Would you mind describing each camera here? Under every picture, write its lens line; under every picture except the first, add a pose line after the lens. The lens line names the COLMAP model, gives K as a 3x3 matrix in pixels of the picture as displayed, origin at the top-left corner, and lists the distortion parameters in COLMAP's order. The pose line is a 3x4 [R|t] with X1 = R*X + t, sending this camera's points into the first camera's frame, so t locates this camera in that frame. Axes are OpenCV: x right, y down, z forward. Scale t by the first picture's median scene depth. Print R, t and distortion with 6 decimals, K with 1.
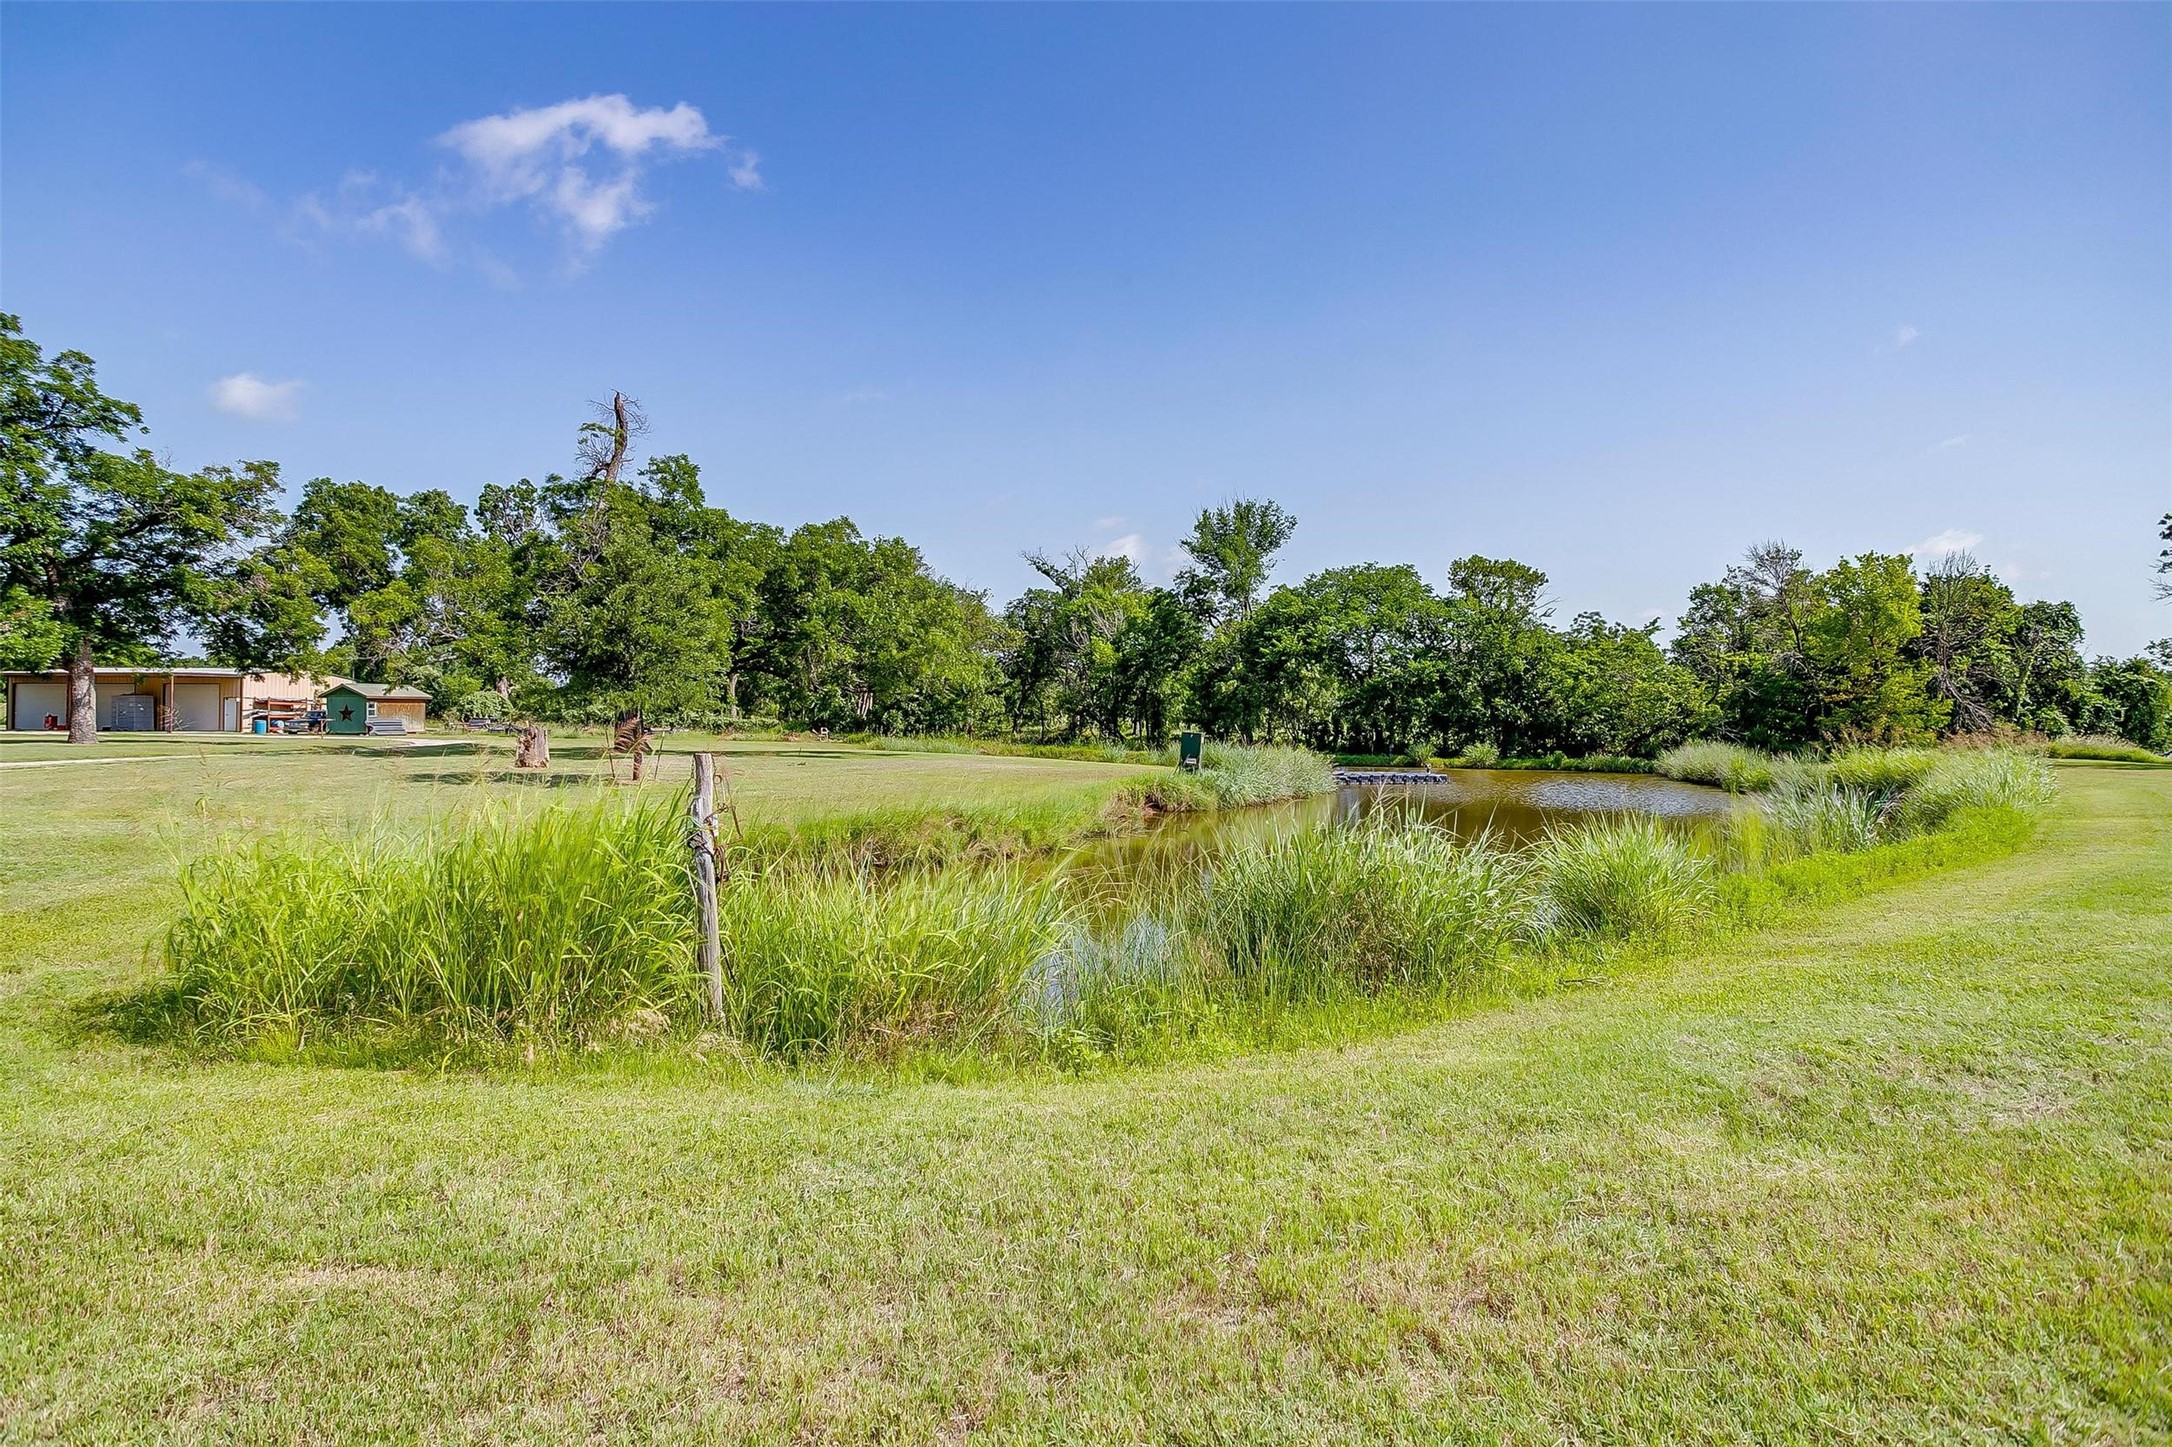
lens RADIAL K [[1148.2, 0, 1086.0], [0, 1148.2, 723.5], [0, 0, 1]] dist [-0.048492, 0.026632]
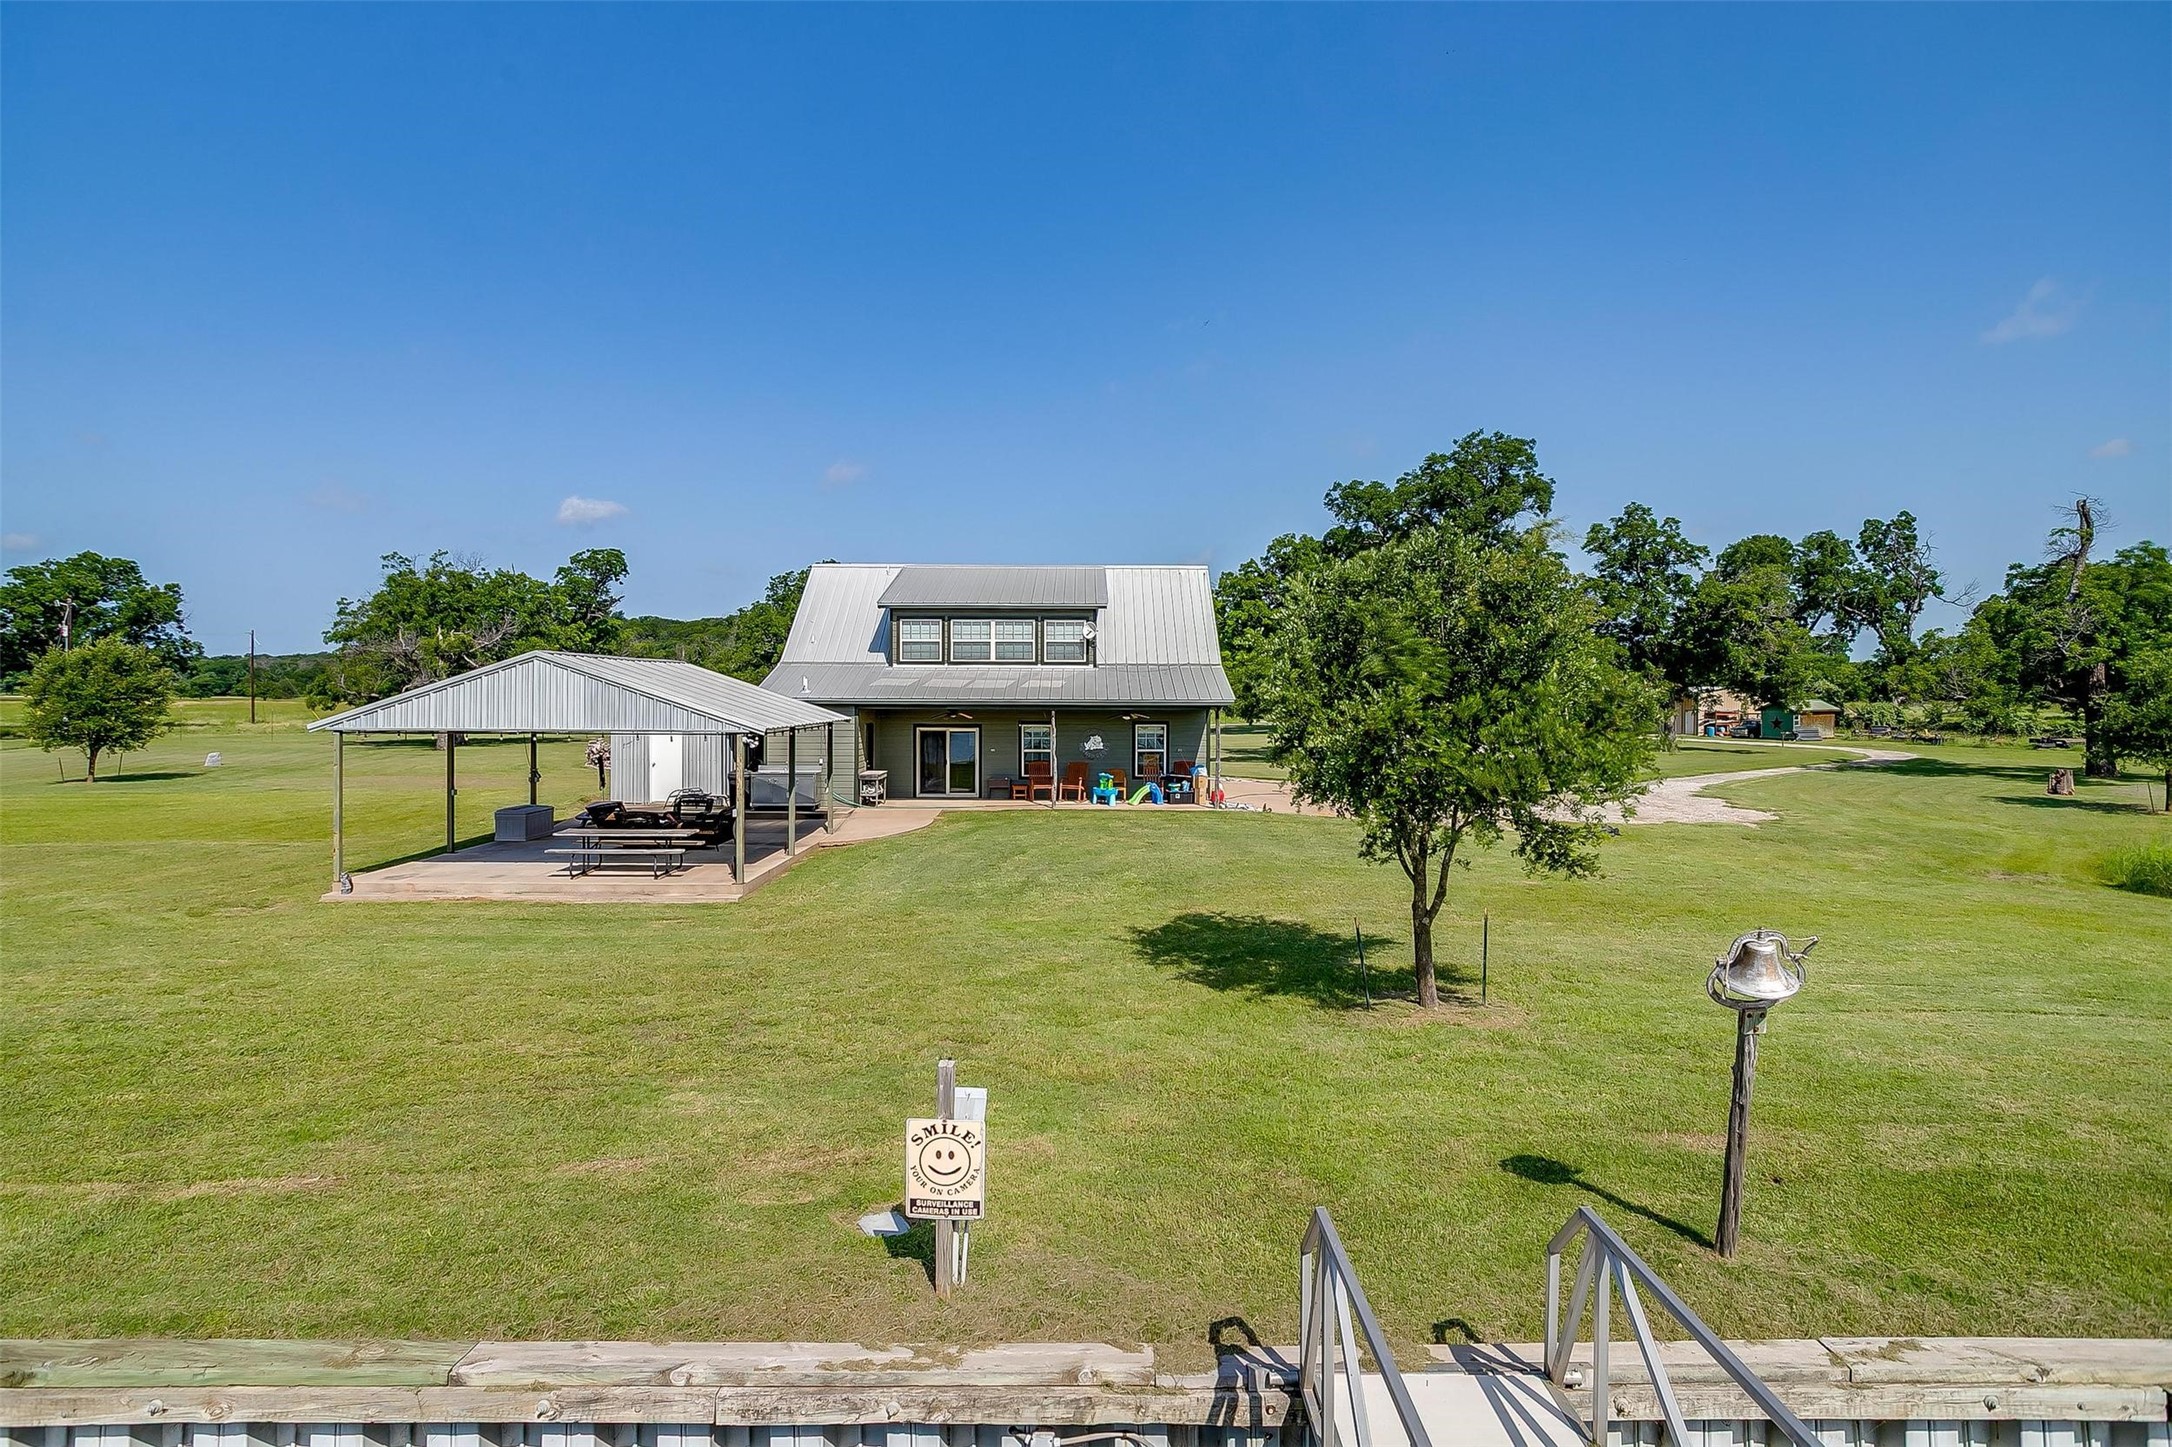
lens RADIAL K [[1148.2, 0, 1086.0], [0, 1148.2, 723.5], [0, 0, 1]] dist [-0.048492, 0.026632]
pose [[0.520317, 0.014264, -0.853854, 0.055311], [0.003474, 0.999817, 0.018819, -0.036213], [0.853966, -0.012758, 0.520172, -0.375772]]
